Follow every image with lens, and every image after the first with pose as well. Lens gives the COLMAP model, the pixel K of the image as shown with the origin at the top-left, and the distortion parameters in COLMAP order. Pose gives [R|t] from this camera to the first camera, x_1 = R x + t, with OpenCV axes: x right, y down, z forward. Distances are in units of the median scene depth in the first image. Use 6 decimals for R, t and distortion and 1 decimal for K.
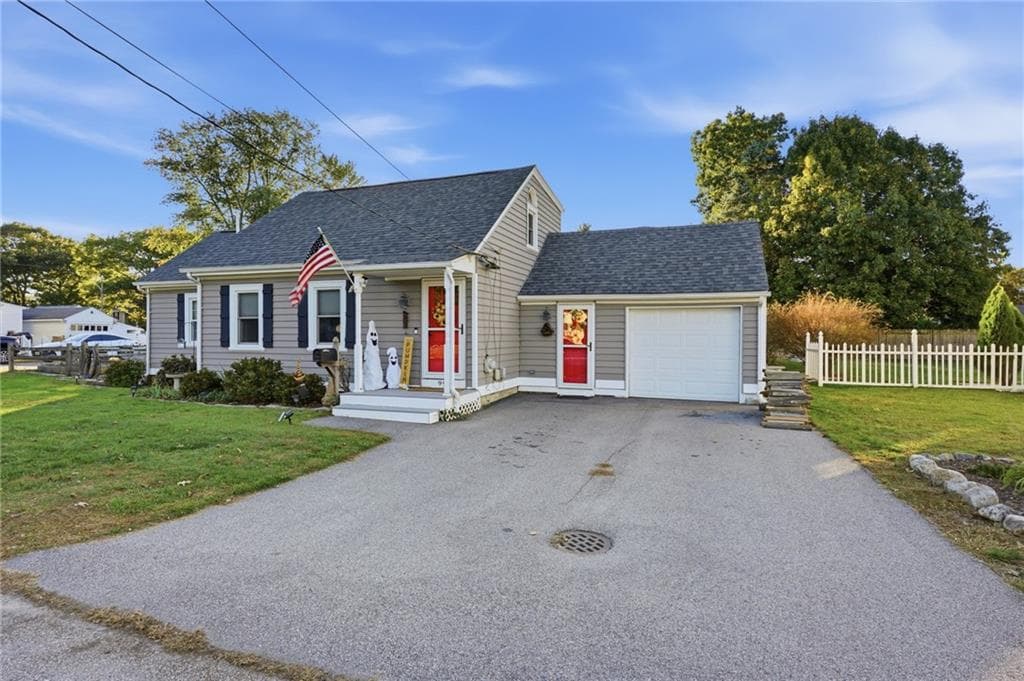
lens RADIAL K [[472.9, 0, 567.0], [0, 472.9, 337.2], [0, 0, 1]] dist [0.002589, -0.000025]
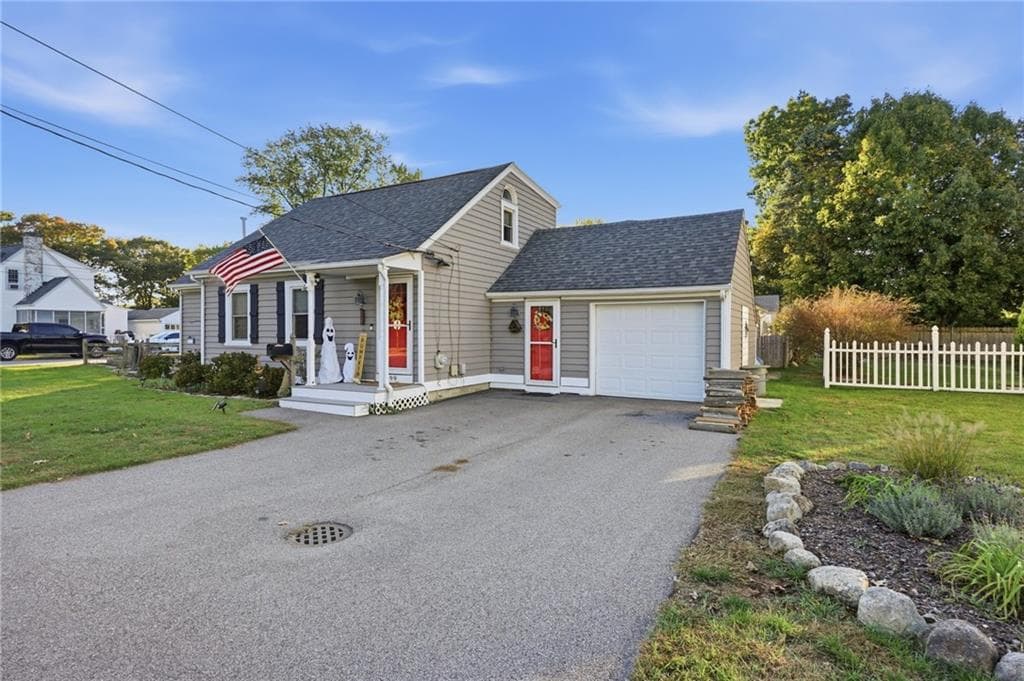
lens RADIAL K [[472.9, 0, 567.0], [0, 472.9, 337.2], [0, 0, 1]] dist [0.002589, -0.000025]
pose [[0.990669, 0.001001, -0.136289, 0.188911], [-0.000770, 0.999998, 0.001752, 0.004644], [0.136290, -0.001631, 0.990668, 0.024133]]
